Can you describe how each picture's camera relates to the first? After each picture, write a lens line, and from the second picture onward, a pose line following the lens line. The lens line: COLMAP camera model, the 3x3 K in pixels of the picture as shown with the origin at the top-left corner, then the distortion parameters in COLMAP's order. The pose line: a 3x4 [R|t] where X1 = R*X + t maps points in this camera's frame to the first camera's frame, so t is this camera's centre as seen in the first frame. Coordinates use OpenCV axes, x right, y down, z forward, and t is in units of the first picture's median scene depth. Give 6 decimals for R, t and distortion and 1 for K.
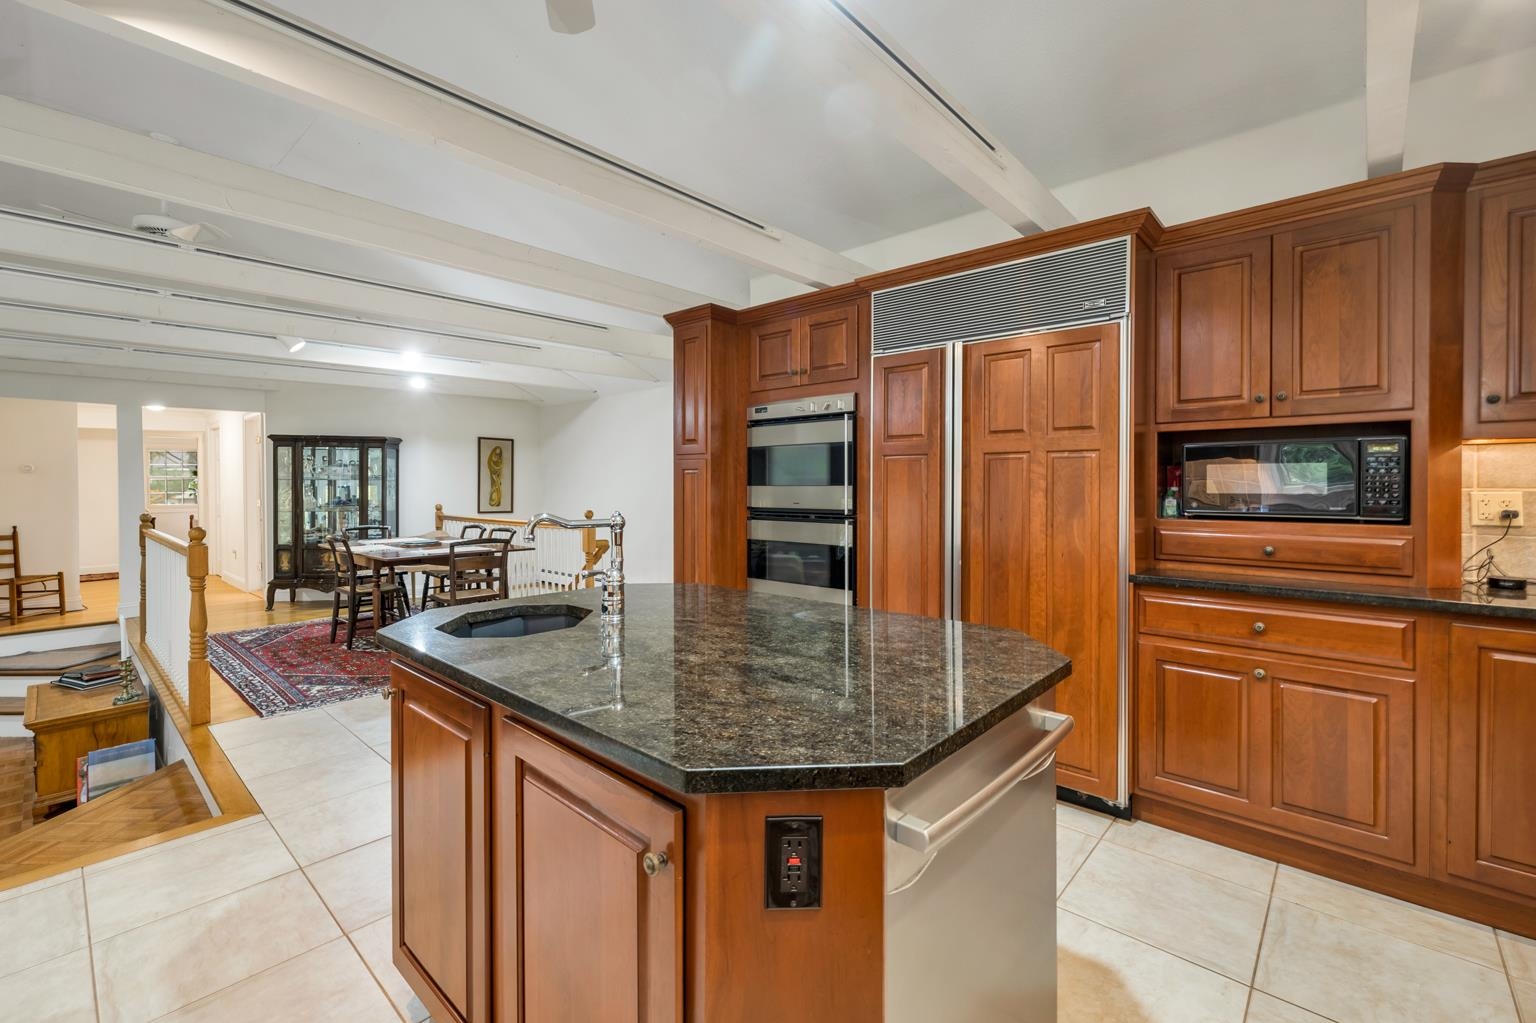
lens RADIAL K [[648.0, 0, 789.2], [0, 648.0, 487.2], [0, 0, 1]] dist [-0.000502, -0.000075]
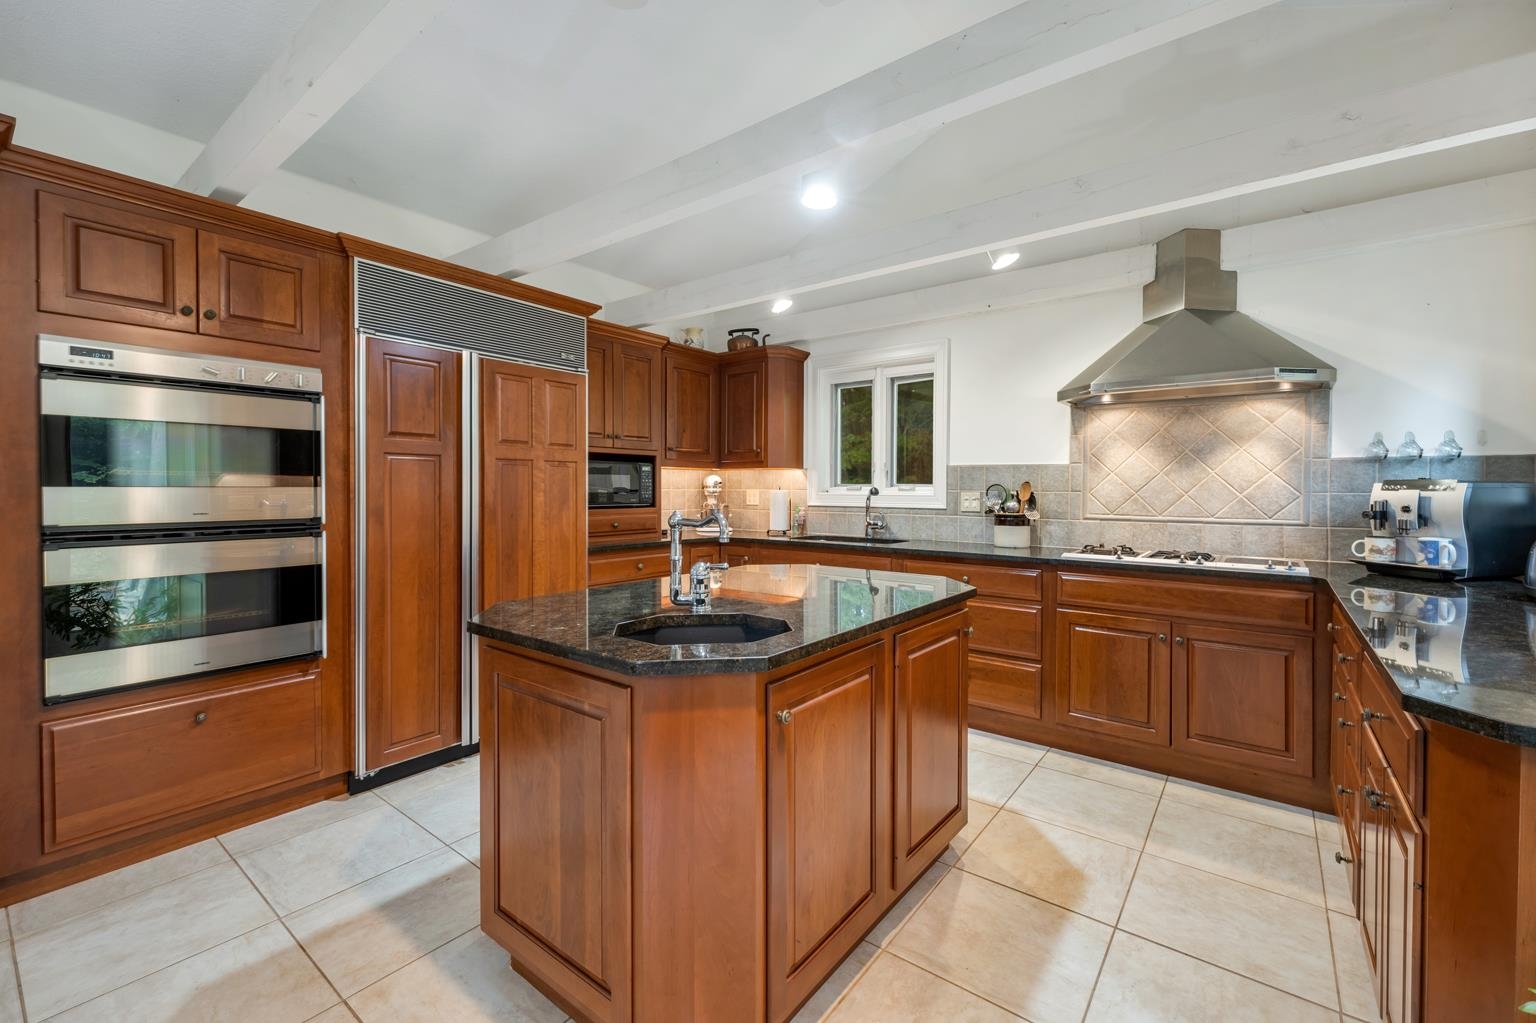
lens RADIAL K [[646.4, 0, 762.6], [0, 646.4, 486.1], [0, 0, 1]] dist [0.002418, -0.000112]
pose [[-0.056038, 0.002630, 0.998425, -0.822568], [0.000904, 0.999996, -0.002583, -0.000652], [-0.998428, 0.000757, -0.056040, 0.579512]]
